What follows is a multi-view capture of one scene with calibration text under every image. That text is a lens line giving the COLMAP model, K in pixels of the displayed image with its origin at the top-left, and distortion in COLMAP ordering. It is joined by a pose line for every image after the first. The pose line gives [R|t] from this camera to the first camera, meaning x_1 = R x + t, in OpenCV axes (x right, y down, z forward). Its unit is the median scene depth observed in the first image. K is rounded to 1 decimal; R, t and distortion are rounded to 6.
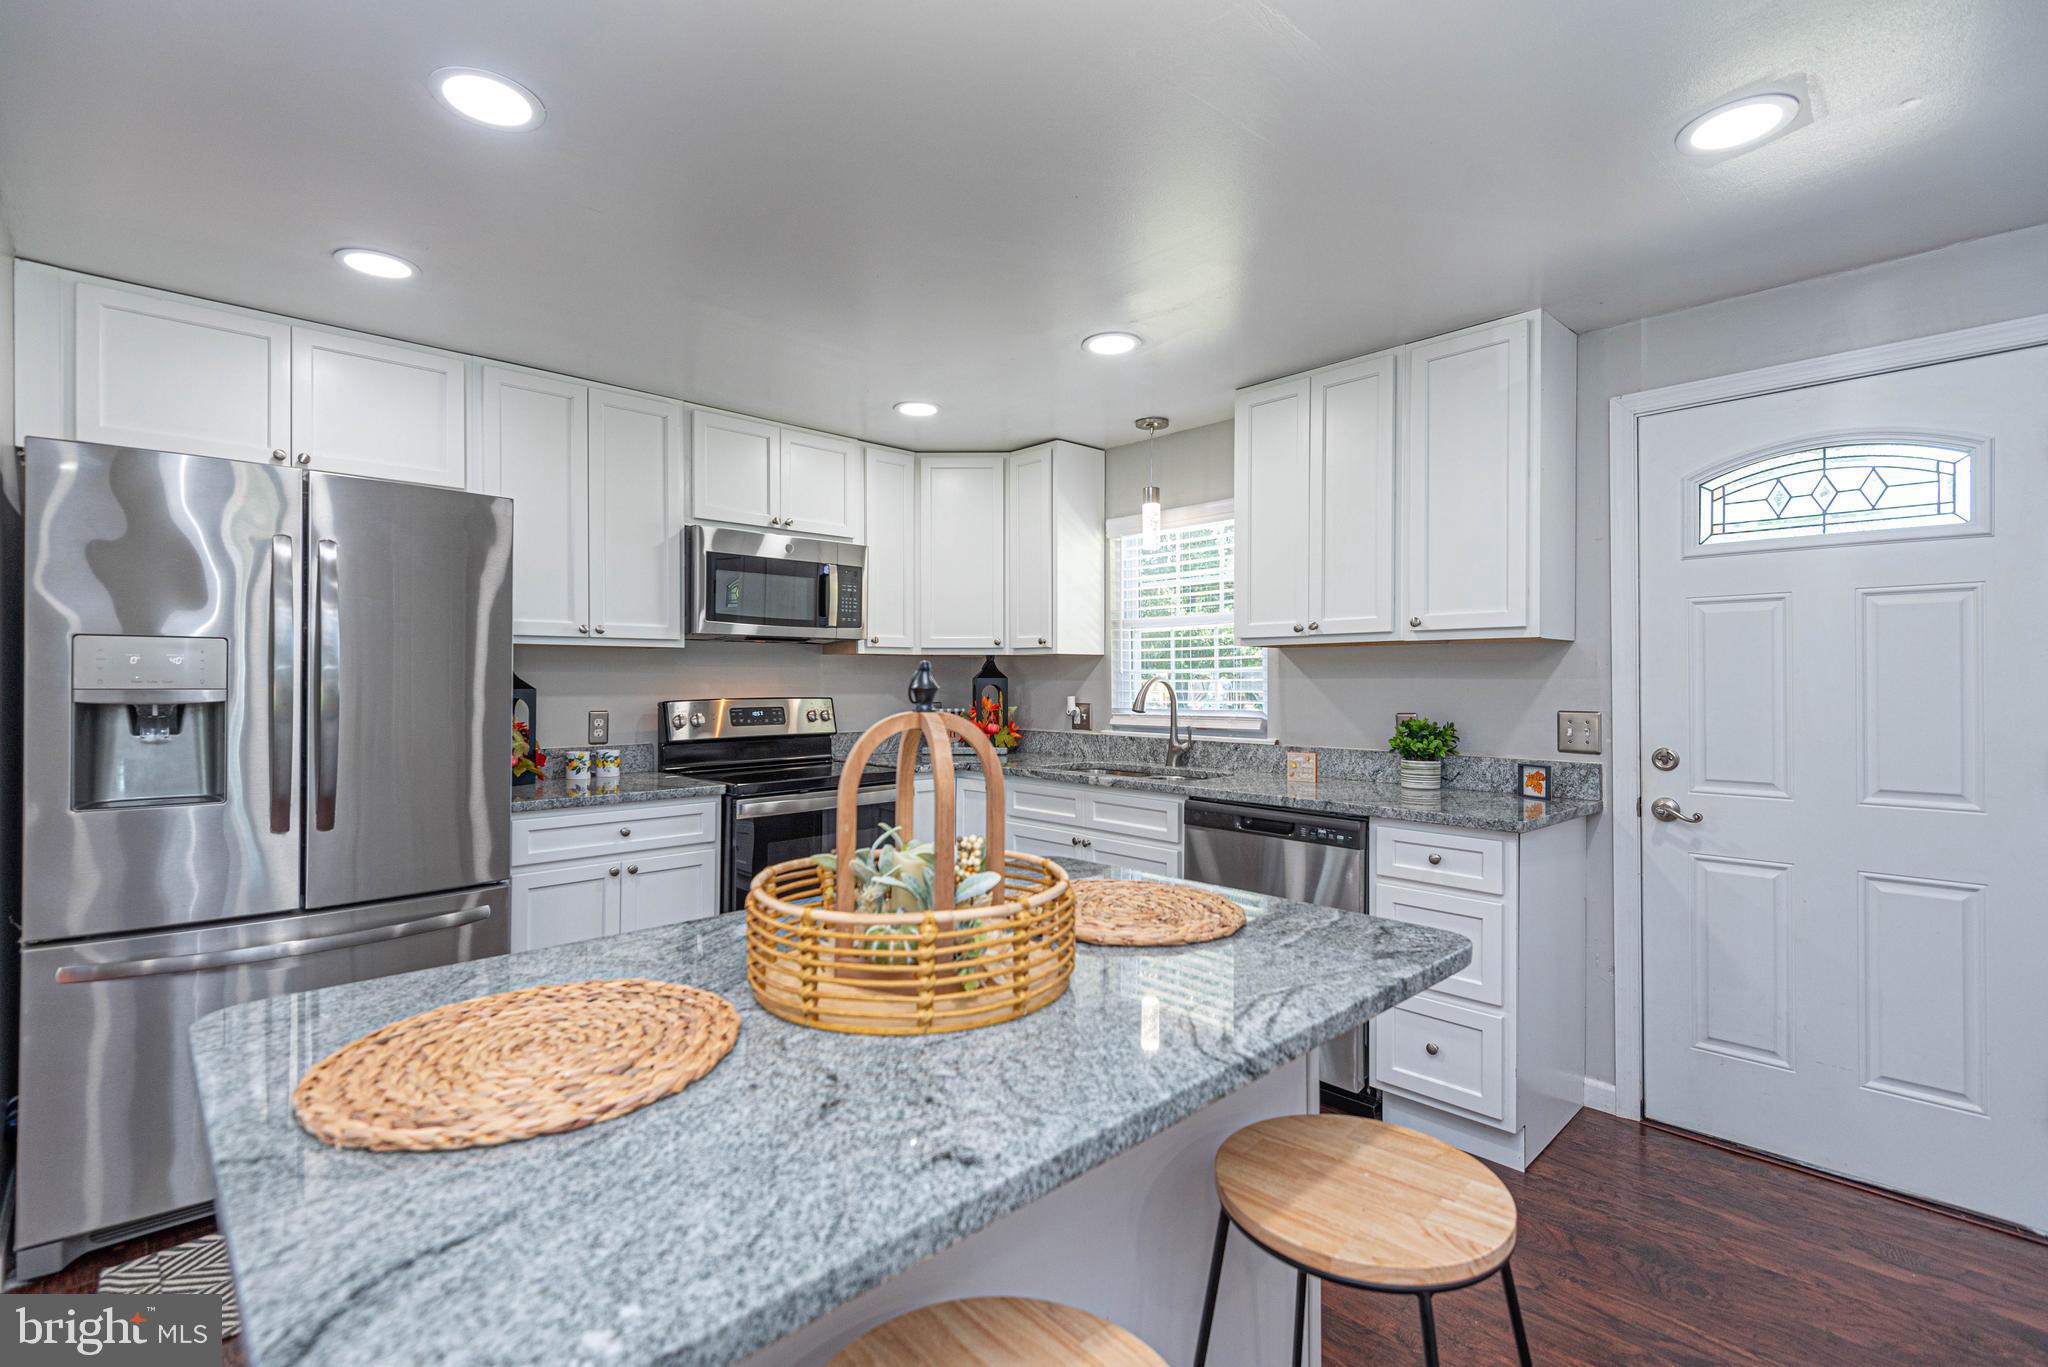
lens RADIAL K [[928.1, 0, 1030.4], [0, 928.1, 677.4], [0, 0, 1]] dist [0.029360, -0.013232]
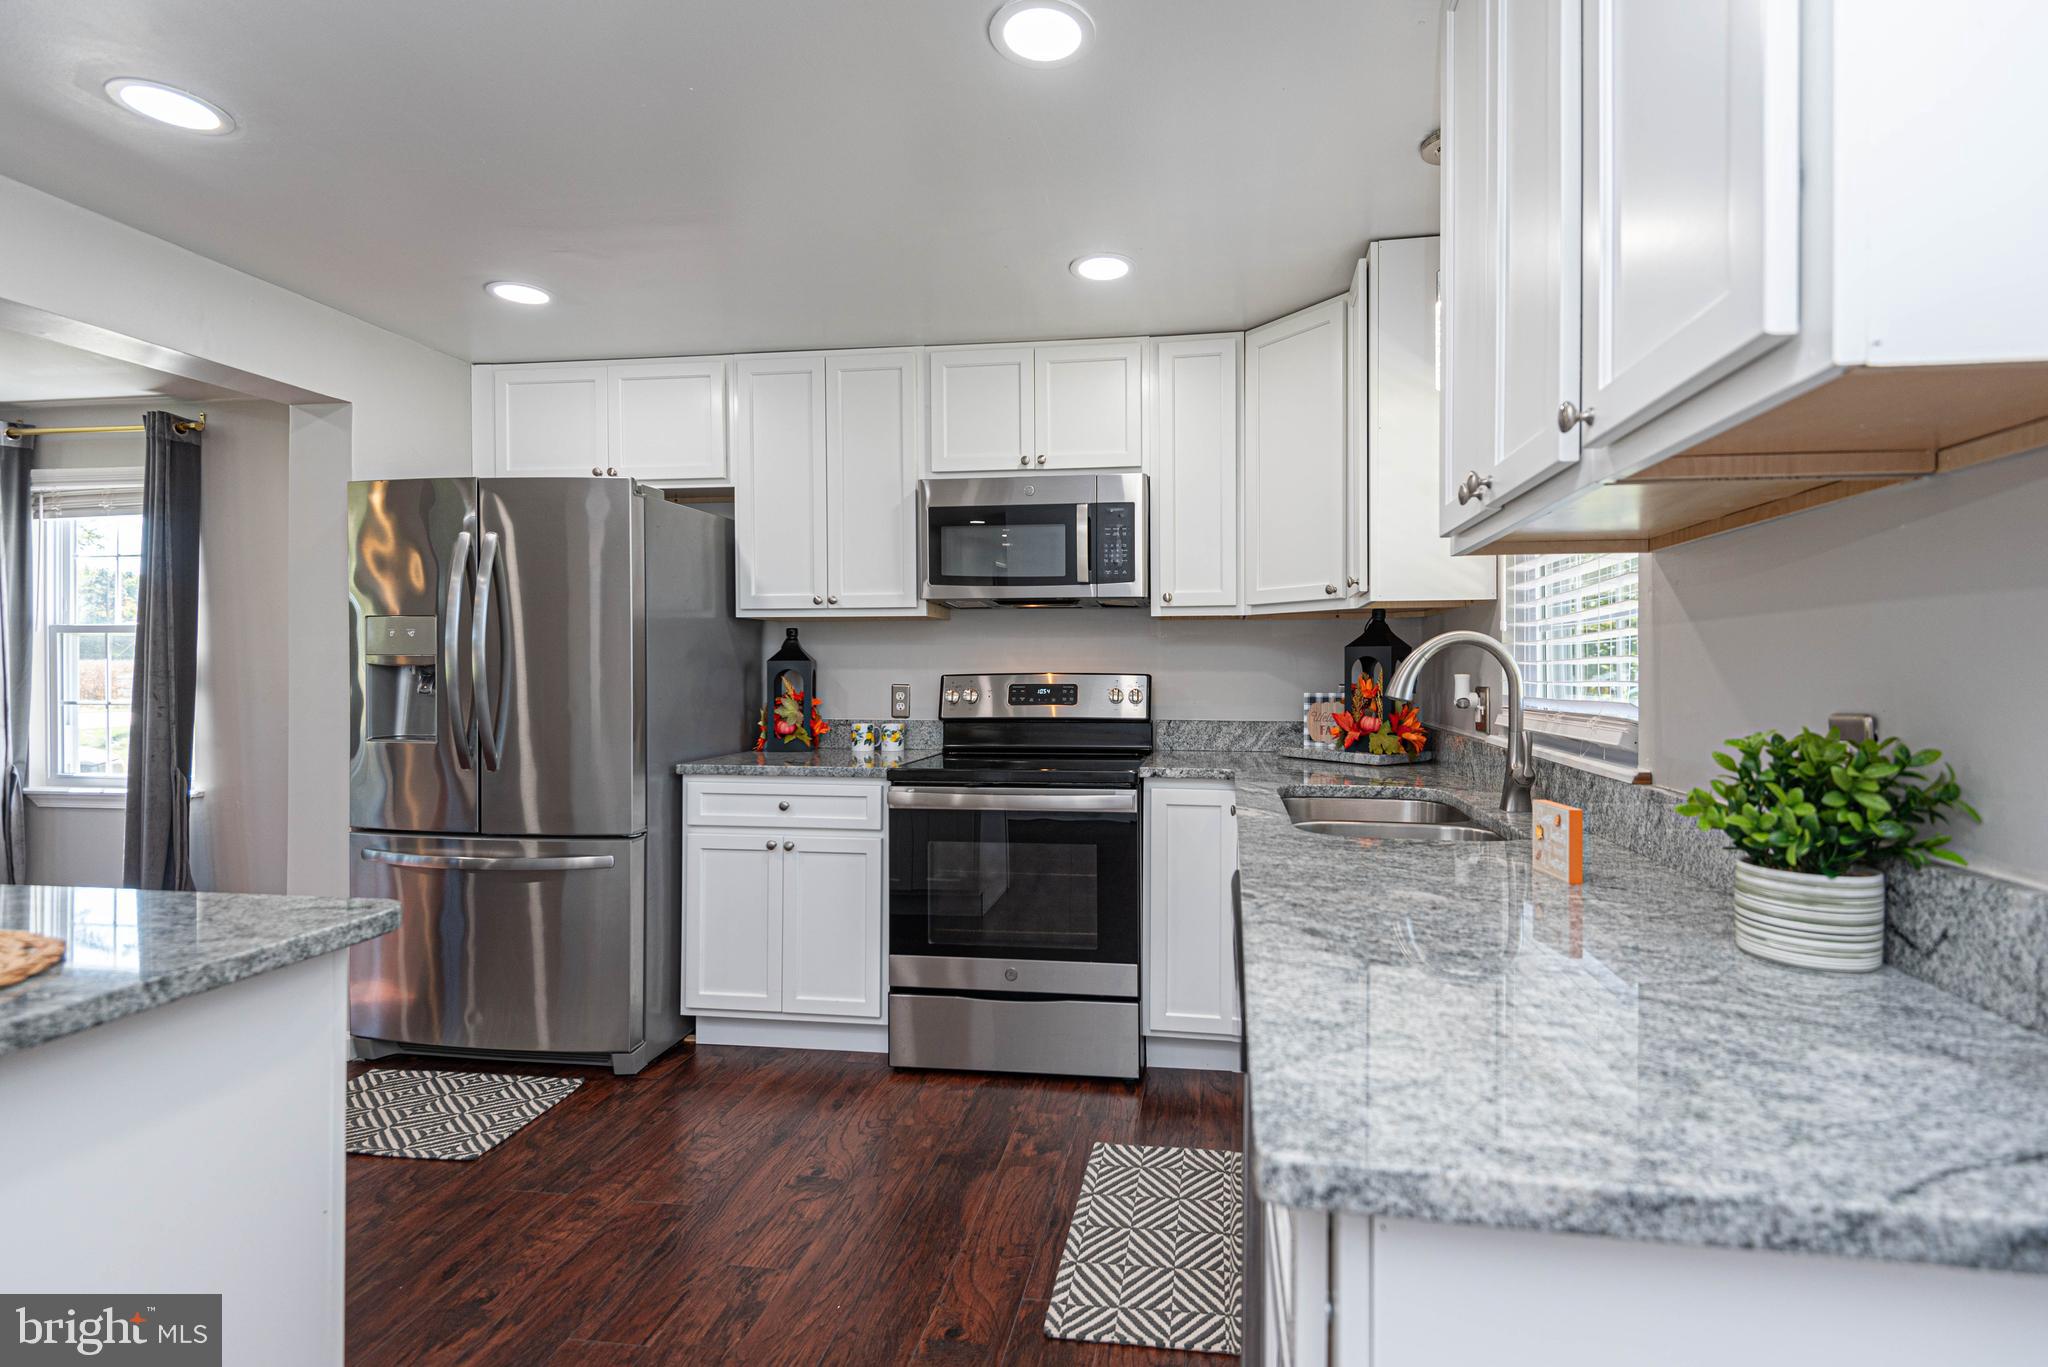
lens RADIAL K [[957.1, 0, 1083.2], [0, 957.1, 660.5], [0, 0, 1]] dist [0.034676, -0.015483]
pose [[0.610673, -0.009108, -0.791831, 0.506819], [0.001367, 0.999944, -0.010447, 0.023986], [0.791882, 0.005298, 0.610652, 0.595904]]
